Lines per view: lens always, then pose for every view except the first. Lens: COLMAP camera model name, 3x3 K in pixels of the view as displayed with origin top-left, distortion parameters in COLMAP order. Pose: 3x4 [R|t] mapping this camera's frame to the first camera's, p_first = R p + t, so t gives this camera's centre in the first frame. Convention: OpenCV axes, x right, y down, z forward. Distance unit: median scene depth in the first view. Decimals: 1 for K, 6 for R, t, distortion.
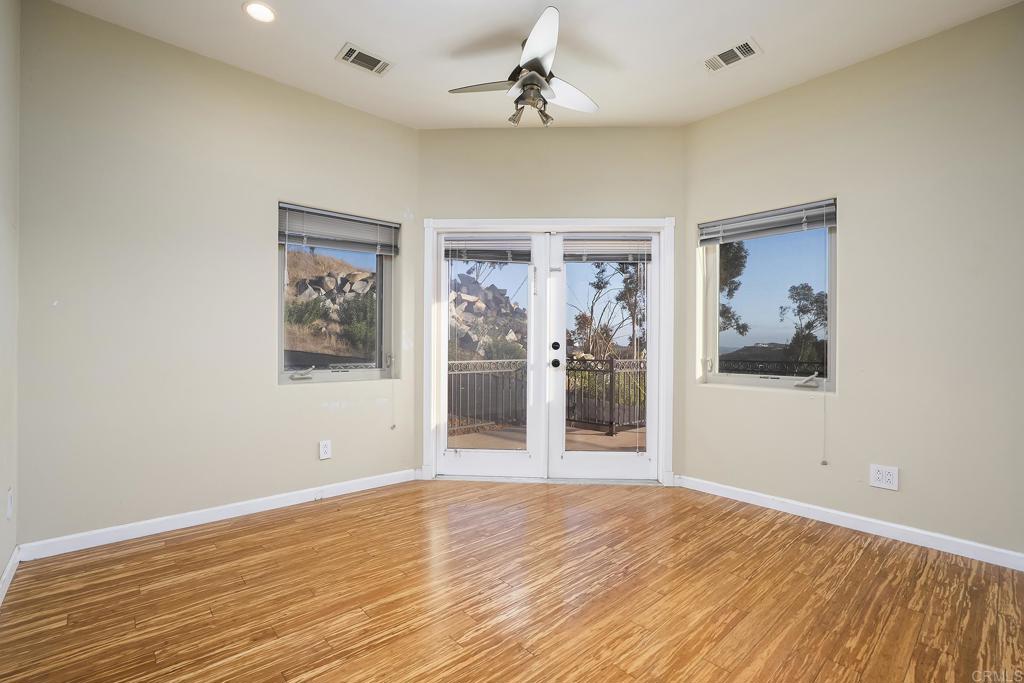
lens RADIAL K [[478.3, 0, 510.6], [0, 478.3, 343.6], [0, 0, 1]] dist [-0.025804, 0.011406]
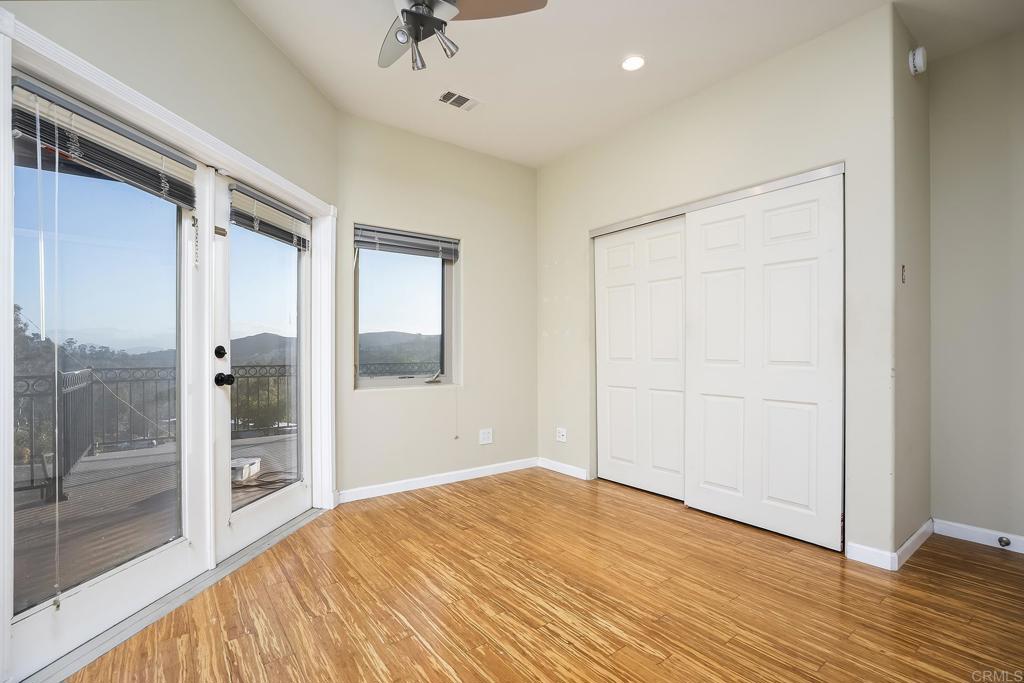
lens RADIAL K [[478.3, 0, 508.7], [0, 478.3, 349.1], [0, 0, 1]] dist [-0.025804, 0.011406]
pose [[0.057759, -0.004952, 0.998318, -0.703455], [-0.000391, 0.999988, 0.004983, -0.003157], [-0.998330, -0.000679, 0.057756, 0.815592]]
